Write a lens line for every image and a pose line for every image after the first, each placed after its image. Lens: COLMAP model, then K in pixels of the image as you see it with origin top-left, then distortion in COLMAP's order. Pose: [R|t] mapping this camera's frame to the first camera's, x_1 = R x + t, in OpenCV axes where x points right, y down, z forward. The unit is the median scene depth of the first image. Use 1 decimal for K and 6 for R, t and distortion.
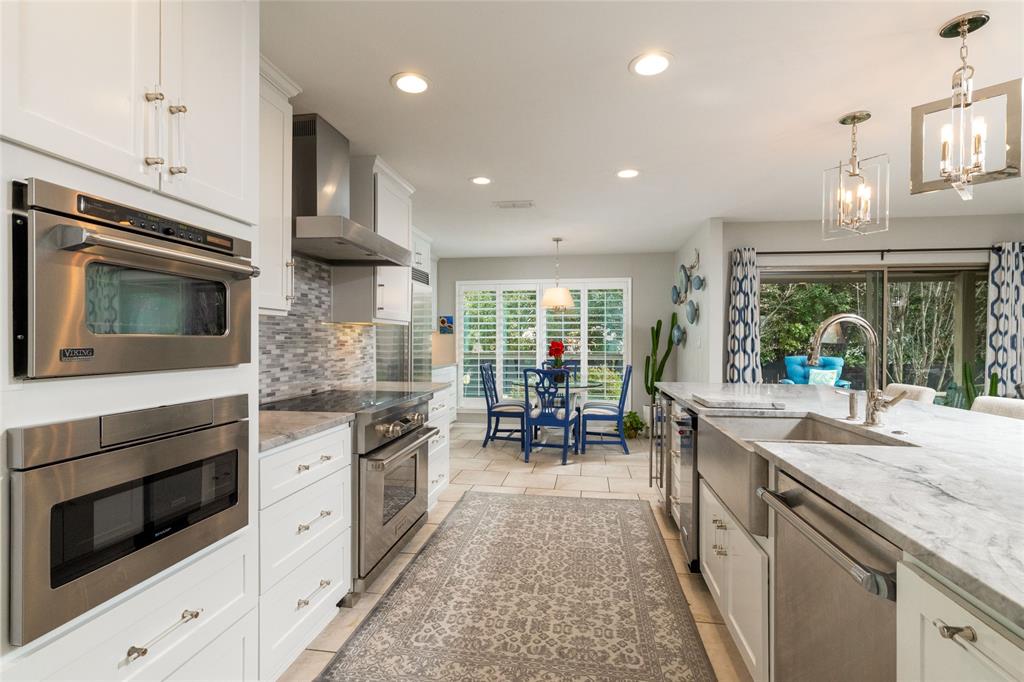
lens RADIAL K [[496.4, 0, 509.5], [0, 496.4, 340.3], [0, 0, 1]] dist [-0.001147, 0.000221]
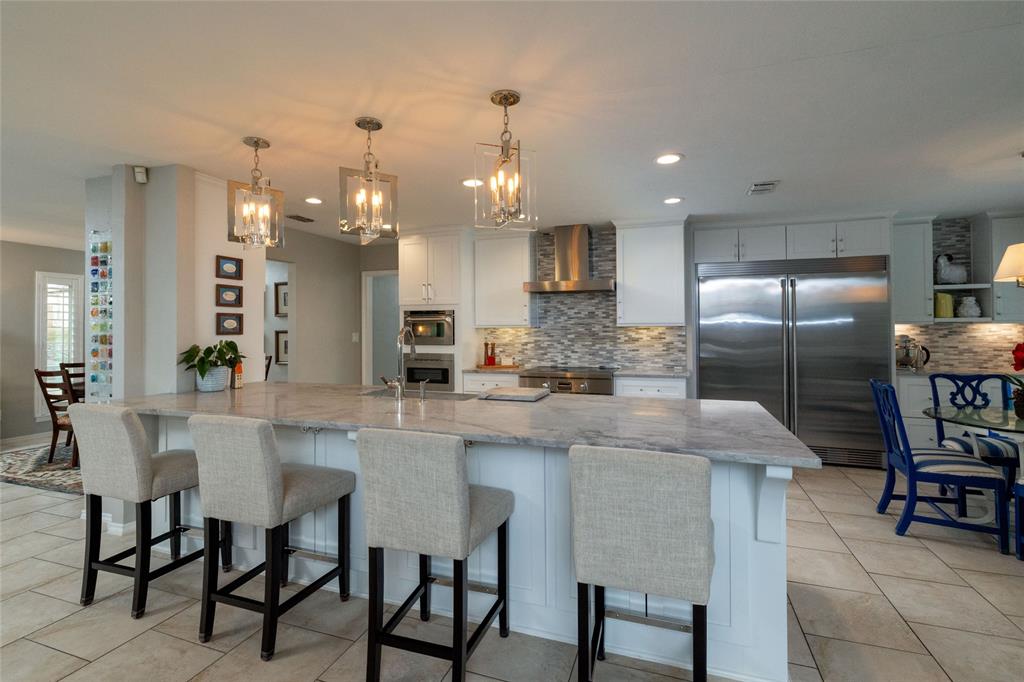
lens RADIAL K [[484.7, 0, 506.1], [0, 484.7, 318.0], [0, 0, 1]] dist [-0.002565, 0.000154]
pose [[-0.189598, -0.023289, -0.981586, 1.389821], [0.004594, 0.999687, -0.024605, -0.028947], [0.981851, -0.009174, -0.189431, 1.022063]]
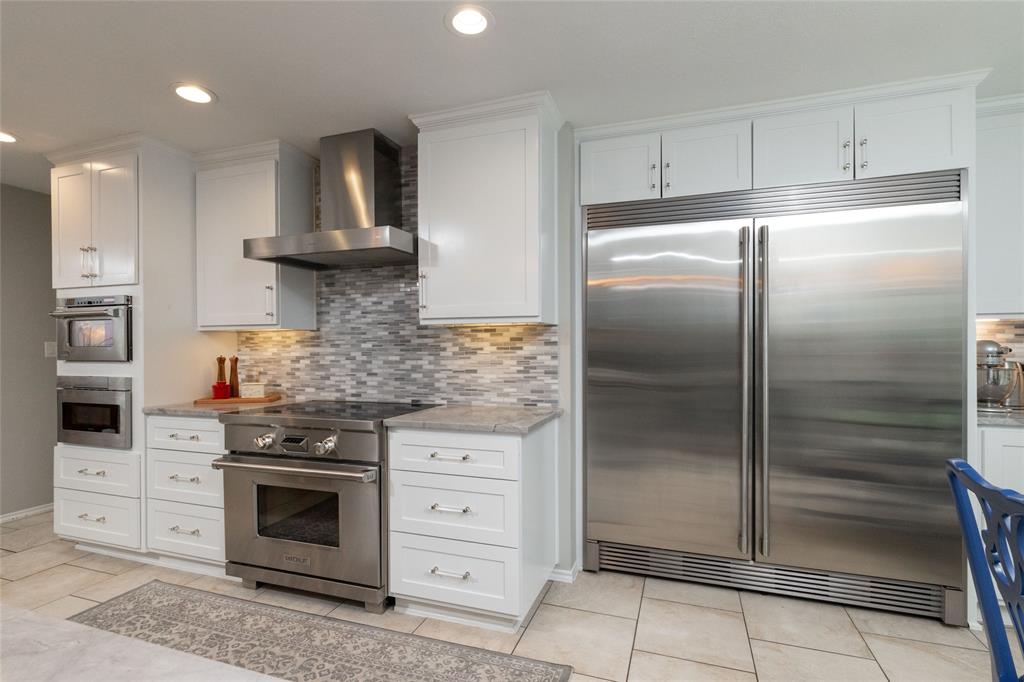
lens RADIAL K [[496.4, 0, 507.8], [0, 496.4, 349.1], [0, 0, 1]] dist [-0.001147, 0.000221]
pose [[-0.183120, -0.000546, -0.983090, 0.519493], [0.003303, 0.999994, -0.001171, 0.004543], [0.983085, -0.003461, -0.183117, 1.385611]]
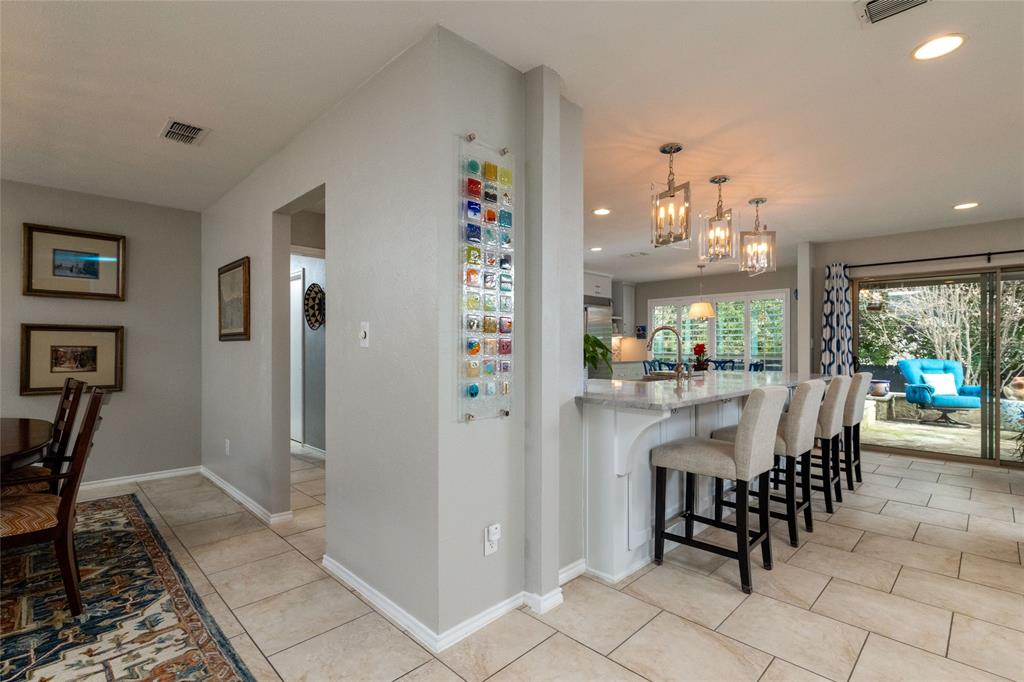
lens RADIAL K [[496.4, 0, 509.3], [0, 496.4, 350.0], [0, 0, 1]] dist [-0.001147, 0.000221]
pose [[0.814151, 0.000808, -0.580653, 0.876891], [0.002412, 0.999986, 0.004773, 0.022534], [0.580649, -0.005287, 0.814137, -0.703257]]
